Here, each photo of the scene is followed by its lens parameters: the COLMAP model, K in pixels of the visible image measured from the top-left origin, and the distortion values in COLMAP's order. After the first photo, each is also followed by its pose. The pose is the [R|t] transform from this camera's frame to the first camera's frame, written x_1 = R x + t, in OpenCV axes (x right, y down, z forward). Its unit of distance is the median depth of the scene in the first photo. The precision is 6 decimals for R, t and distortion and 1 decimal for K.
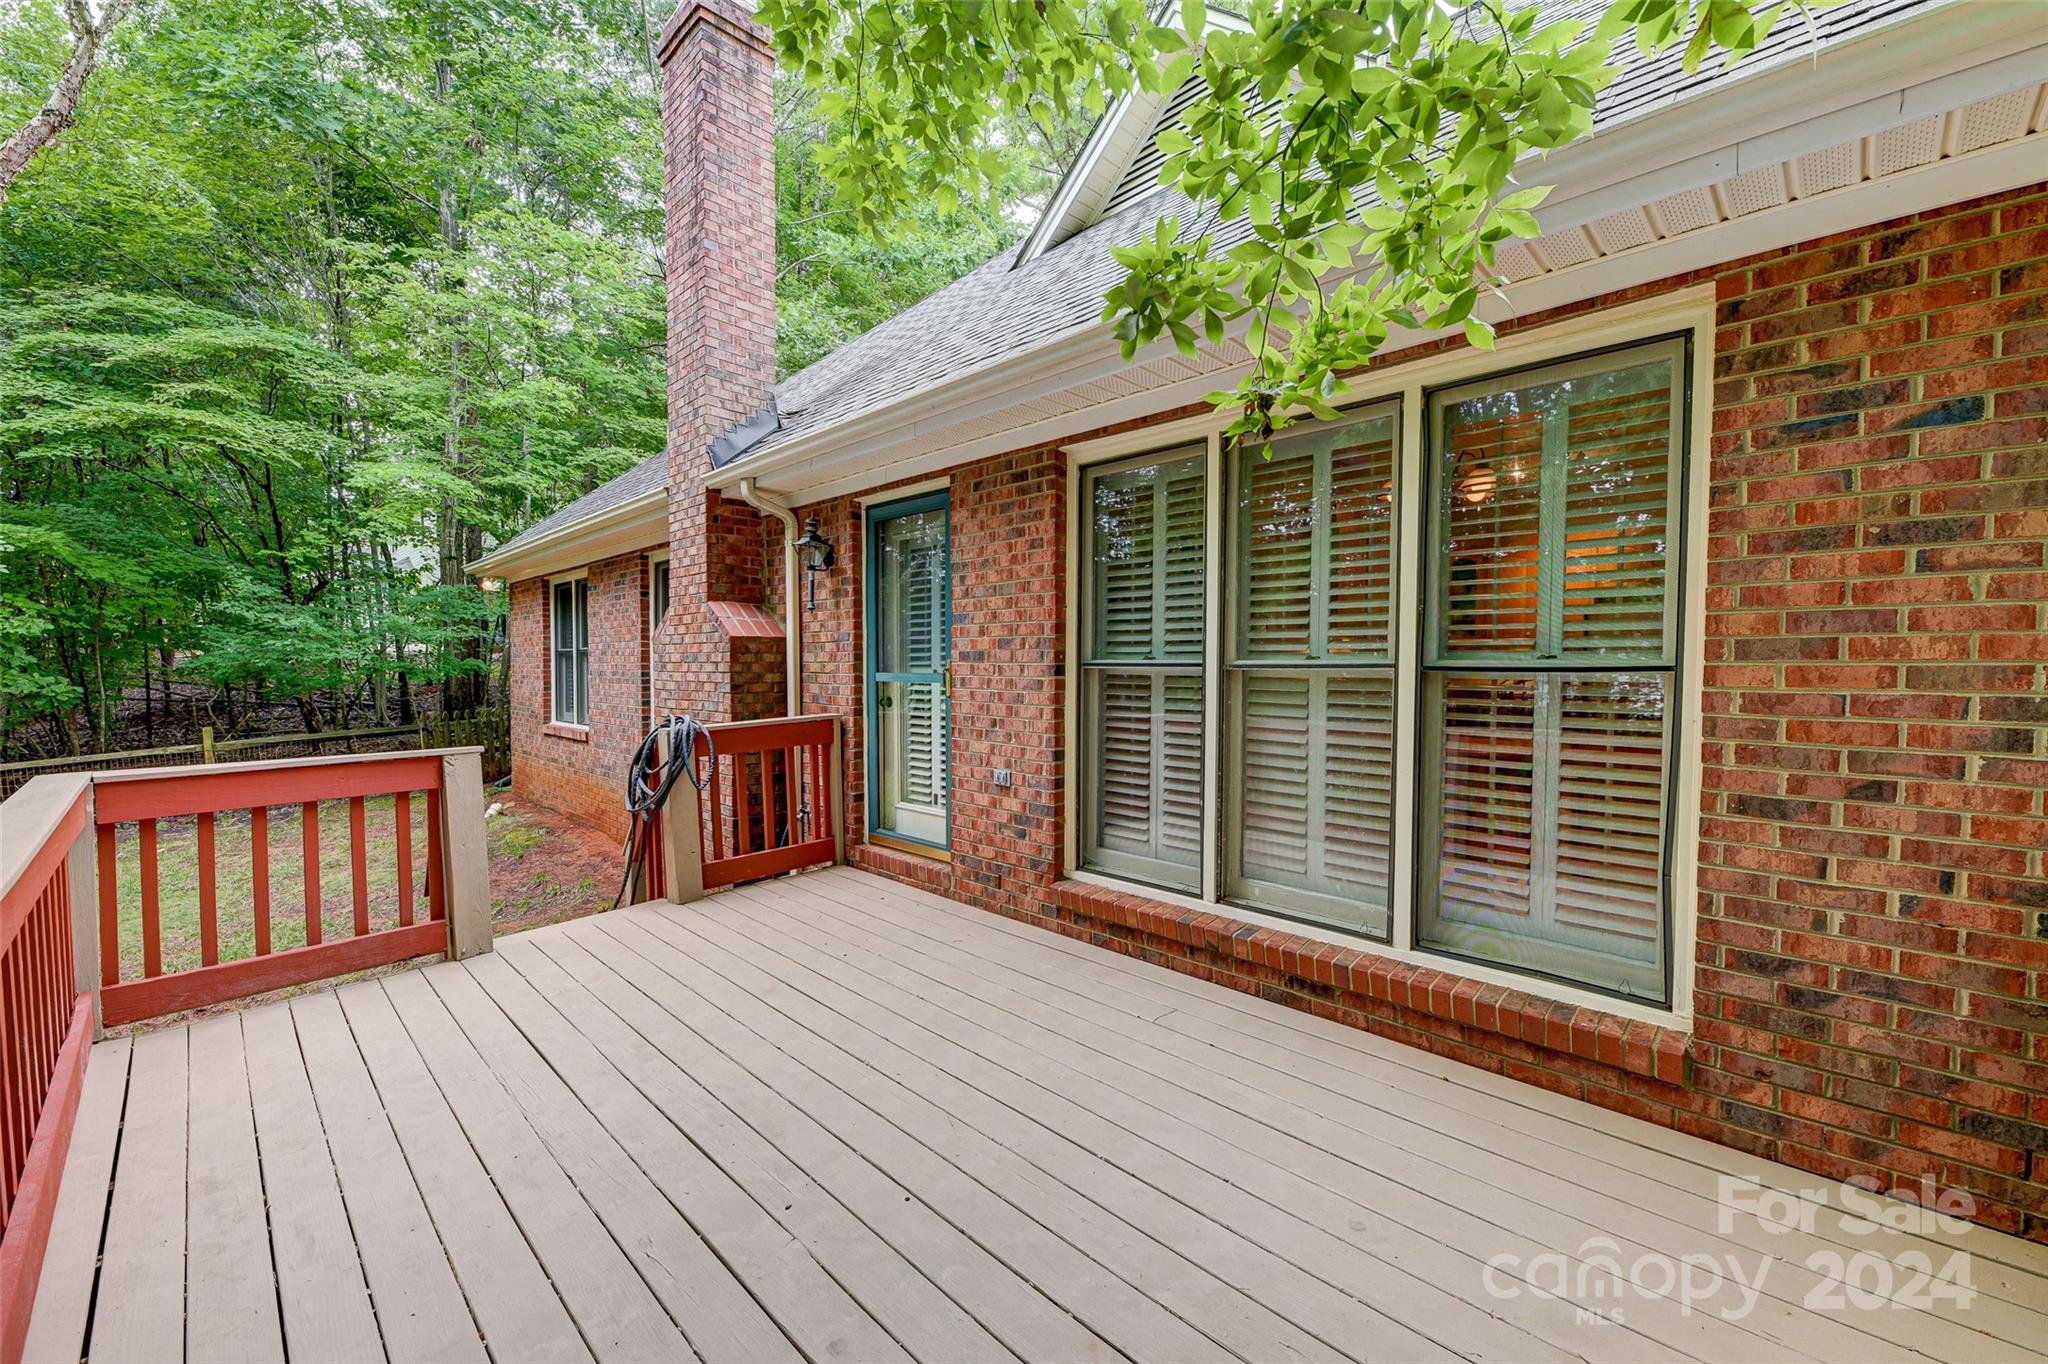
lens RADIAL K [[783.8, 0, 1030.5], [0, 783.8, 683.6], [0, 0, 1]] dist [-0.001025, -0.000334]
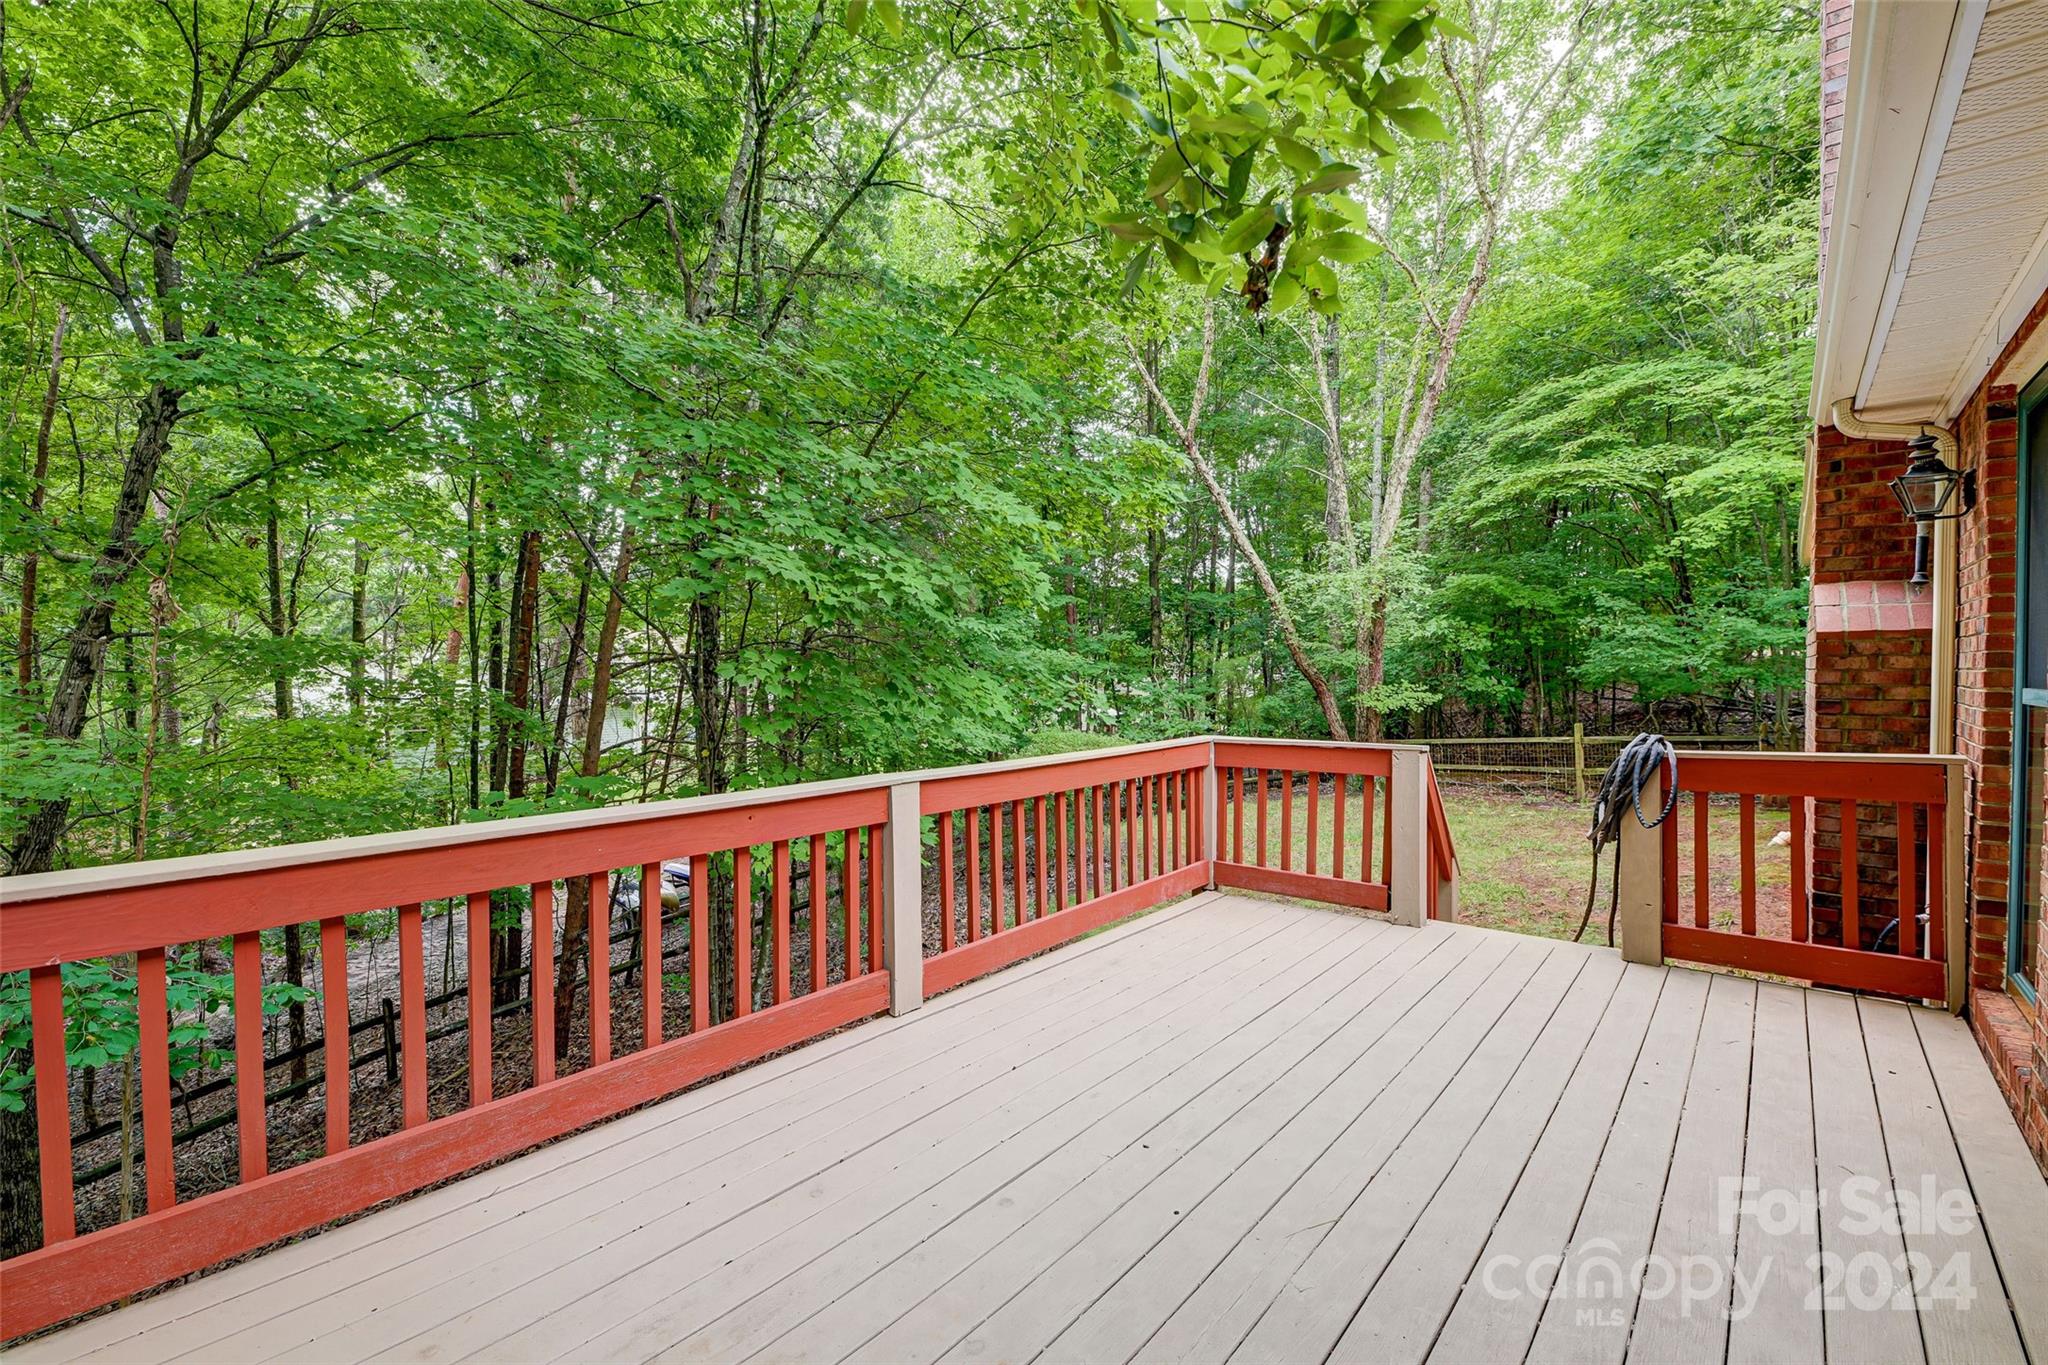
lens RADIAL K [[783.8, 0, 1030.5], [0, 783.8, 684.1], [0, 0, 1]] dist [-0.001025, -0.000334]
pose [[0.082722, 0.016578, -0.996435, 0.243677], [-0.023257, 0.999621, 0.014700, -0.007211], [0.996301, 0.021958, 0.083077, 0.218988]]
